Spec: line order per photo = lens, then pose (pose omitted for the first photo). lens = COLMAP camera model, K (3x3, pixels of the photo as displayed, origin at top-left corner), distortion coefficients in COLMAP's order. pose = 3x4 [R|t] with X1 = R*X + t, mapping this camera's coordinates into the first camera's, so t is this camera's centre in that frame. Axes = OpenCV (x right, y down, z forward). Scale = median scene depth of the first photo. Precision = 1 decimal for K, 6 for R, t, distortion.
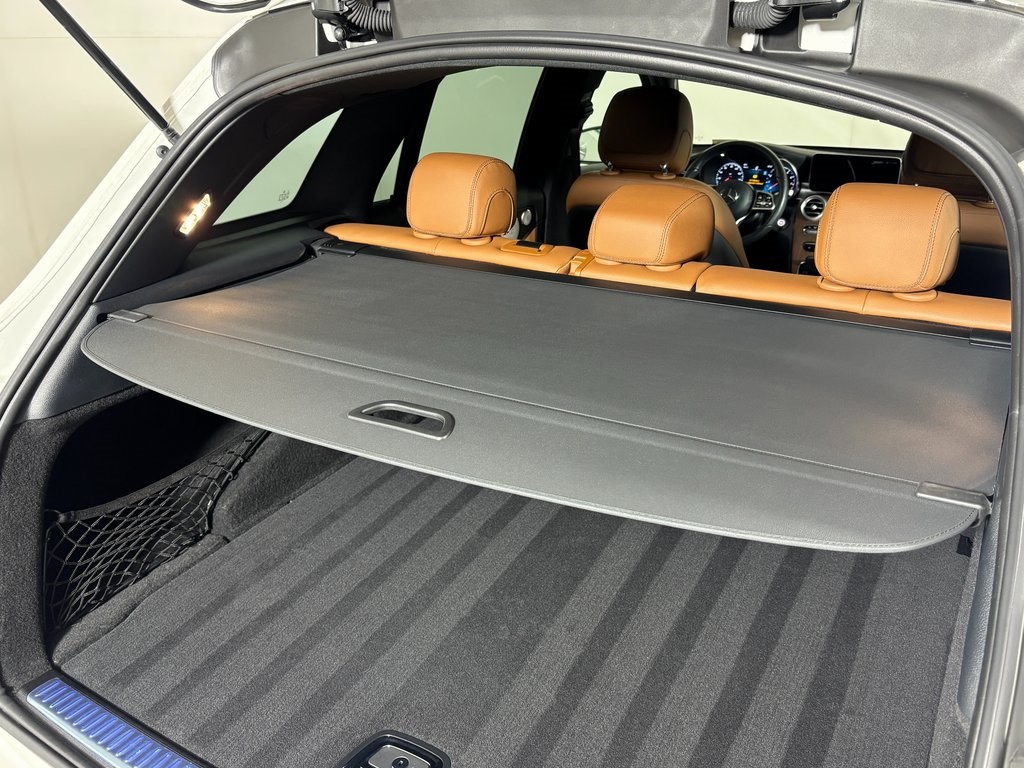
lens RADIAL K [[898.5, 0, 512.0], [0, 898.5, 384.0], [0, 0, 1]] dist [-0.000139, 0.000082]
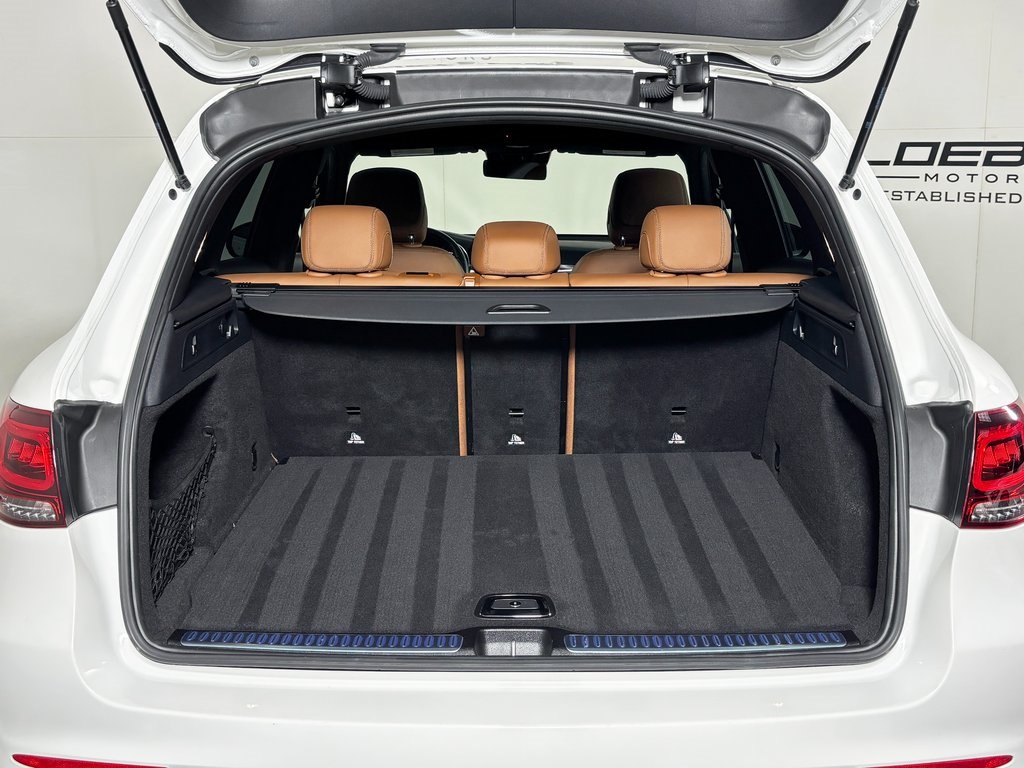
lens RADIAL K [[1175.0, 0, 512.0], [0, 1175.0, 384.0], [0, 0, 1]] dist [0.005791, -0.002363]
pose [[0.870371, -0.090146, 0.484075, -0.780651], [0.177361, 0.974505, -0.137419, 0.277969], [-0.459346, 0.205462, 0.864168, -0.488267]]
